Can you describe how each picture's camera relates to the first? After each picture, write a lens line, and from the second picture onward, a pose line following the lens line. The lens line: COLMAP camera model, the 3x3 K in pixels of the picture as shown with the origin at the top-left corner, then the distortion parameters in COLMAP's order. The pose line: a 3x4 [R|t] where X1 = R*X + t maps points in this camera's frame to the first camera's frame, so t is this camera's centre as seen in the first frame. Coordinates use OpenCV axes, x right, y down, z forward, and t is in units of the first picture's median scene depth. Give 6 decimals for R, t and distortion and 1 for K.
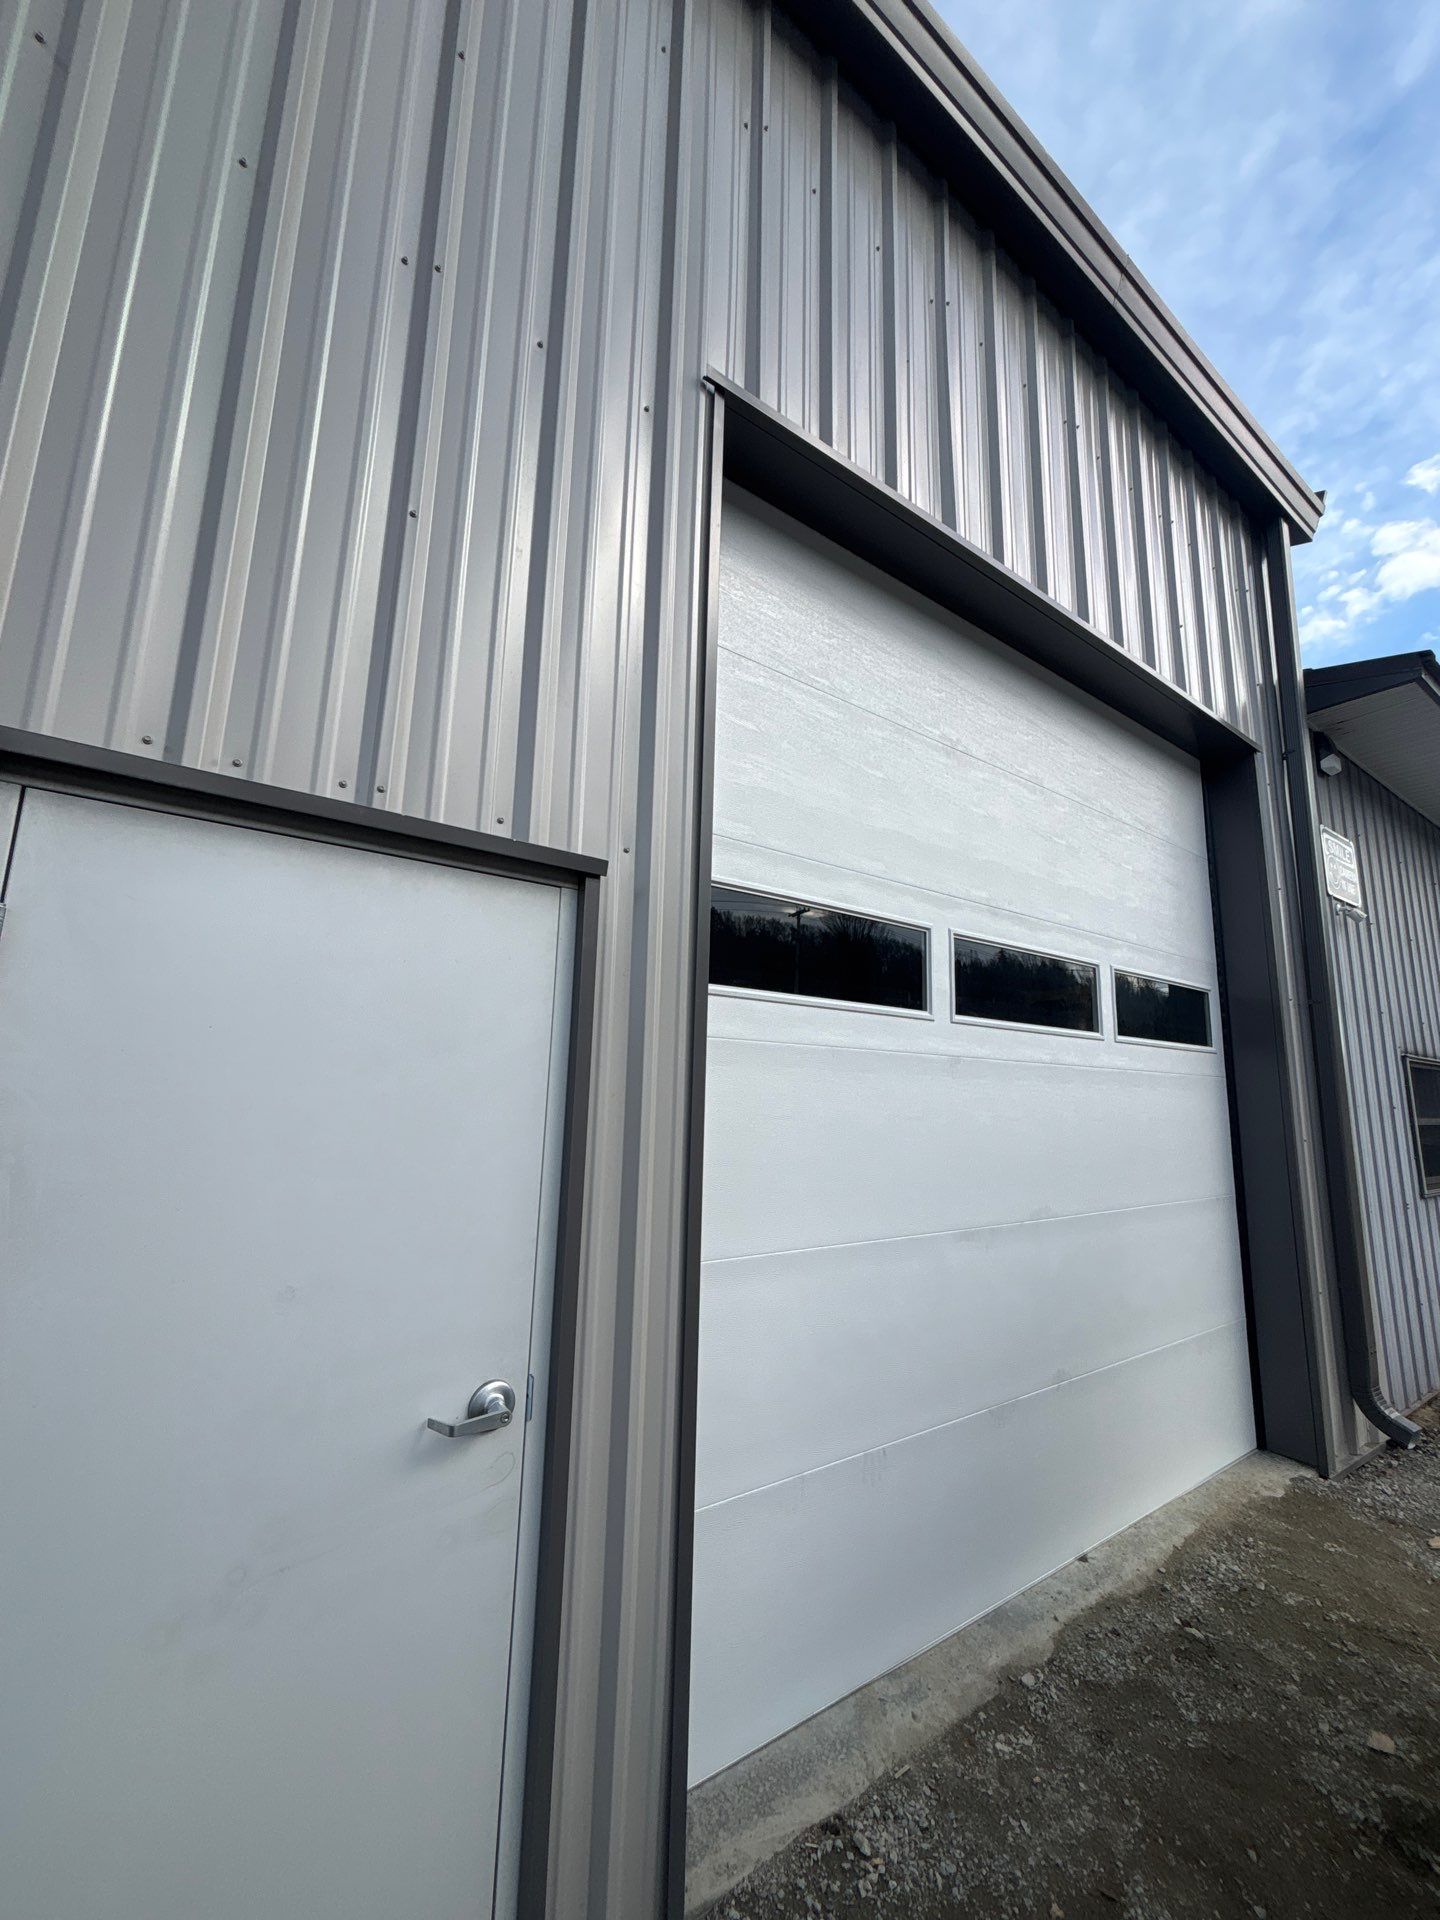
lens RADIAL K [[770.7, 0, 728.5], [0, 770.7, 962.2], [0, 0, 1]] dist [-0.004259, -0.000166]
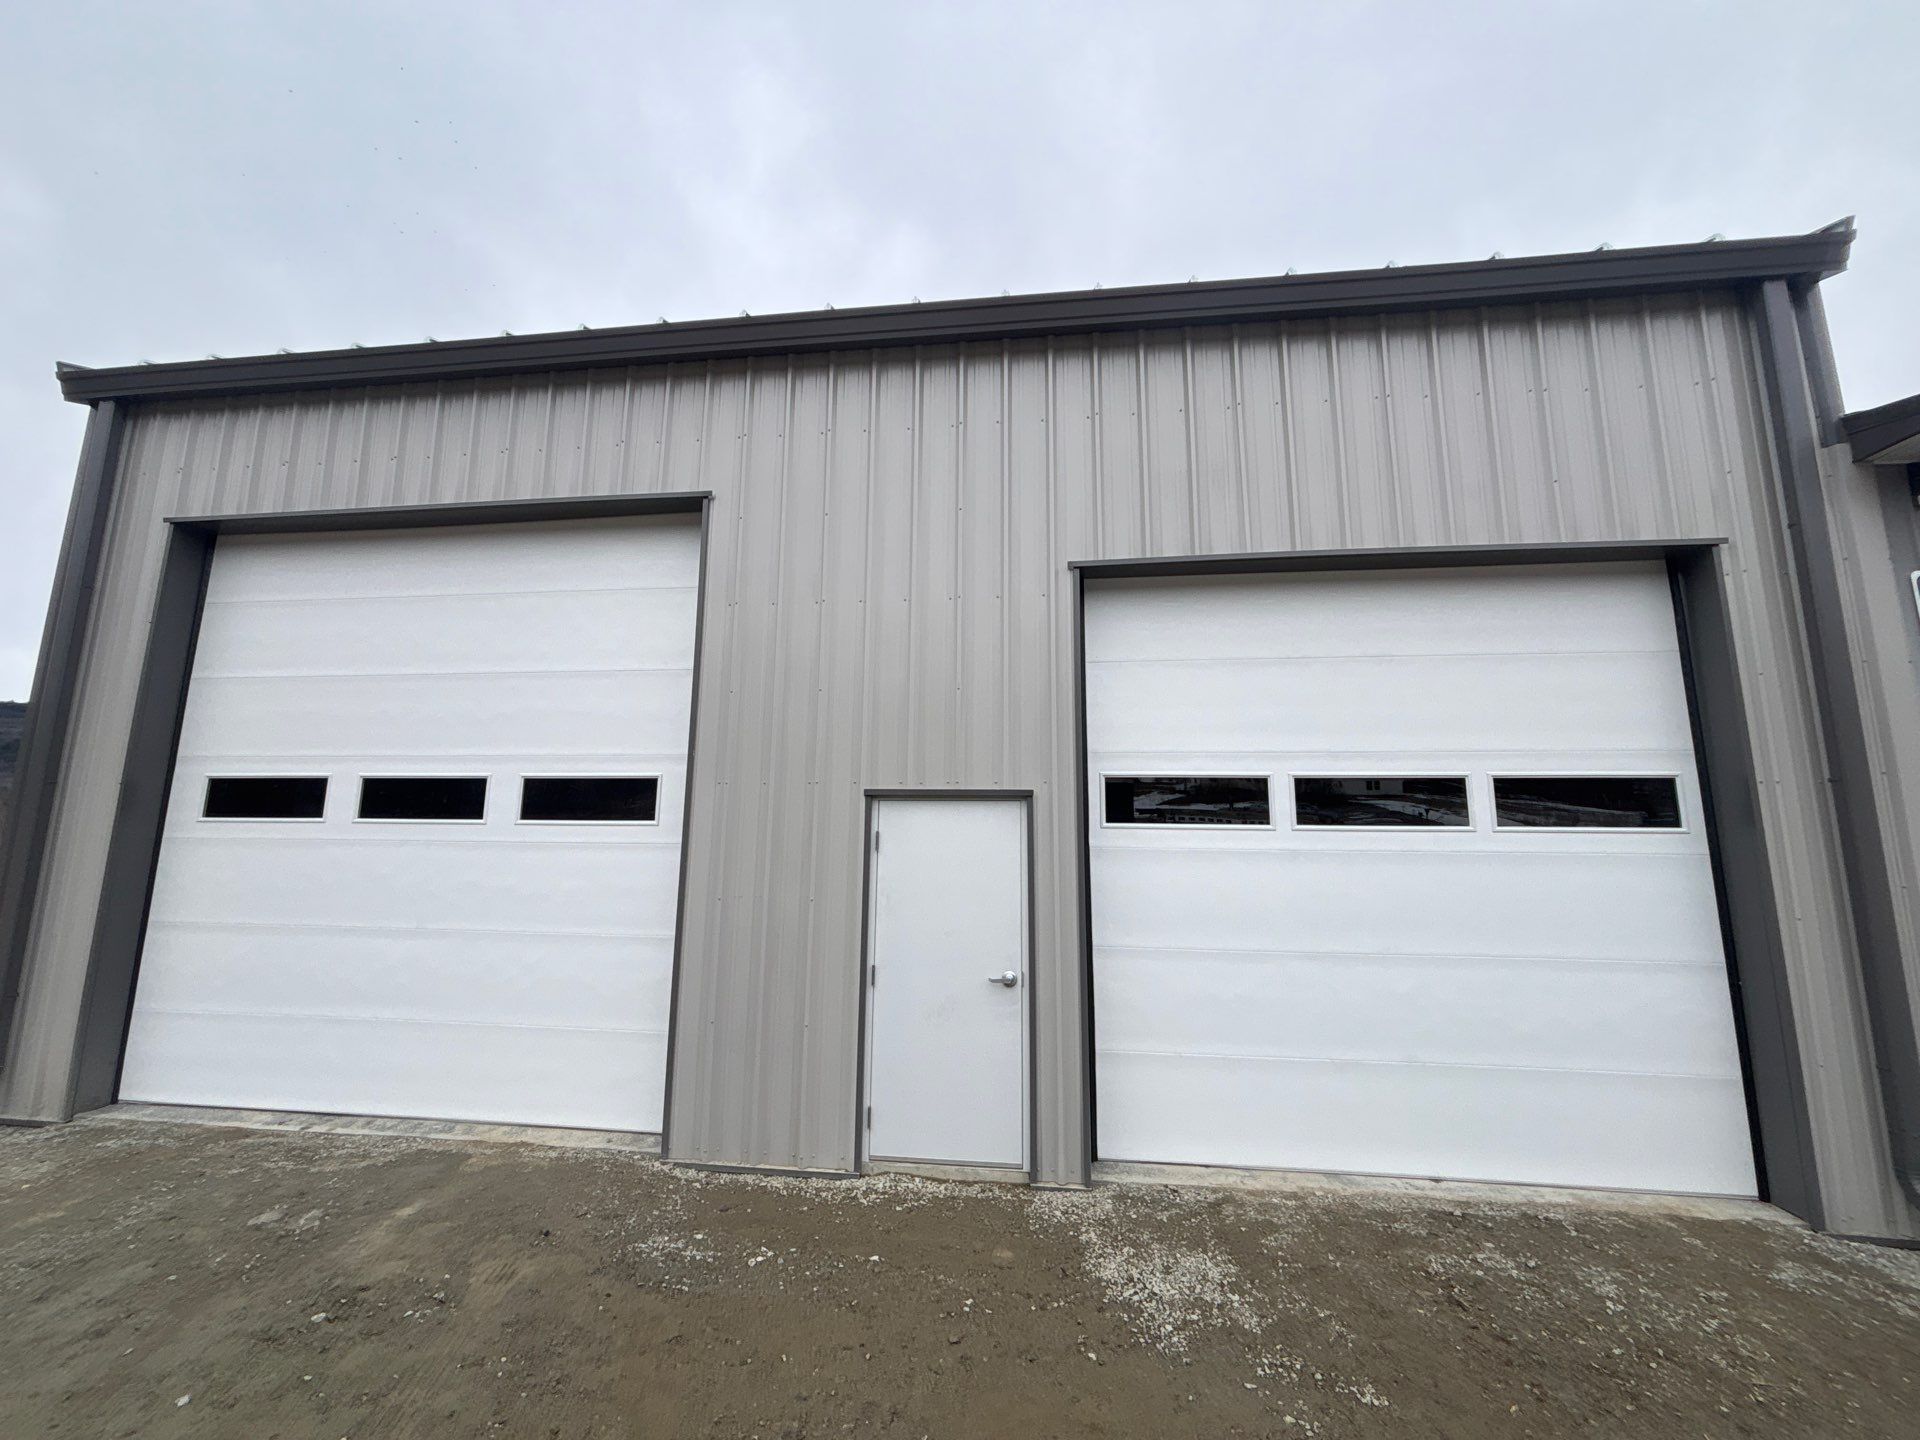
lens RADIAL K [[770.7, 0, 953.8], [0, 770.7, 718.2], [0, 0, 1]] dist [-0.004259, -0.000166]
pose [[0.735127, -0.118377, -0.667514, 0.918273], [0.122415, 0.991630, -0.041042, -0.189291], [0.666786, -0.051543, 0.743465, -0.742080]]
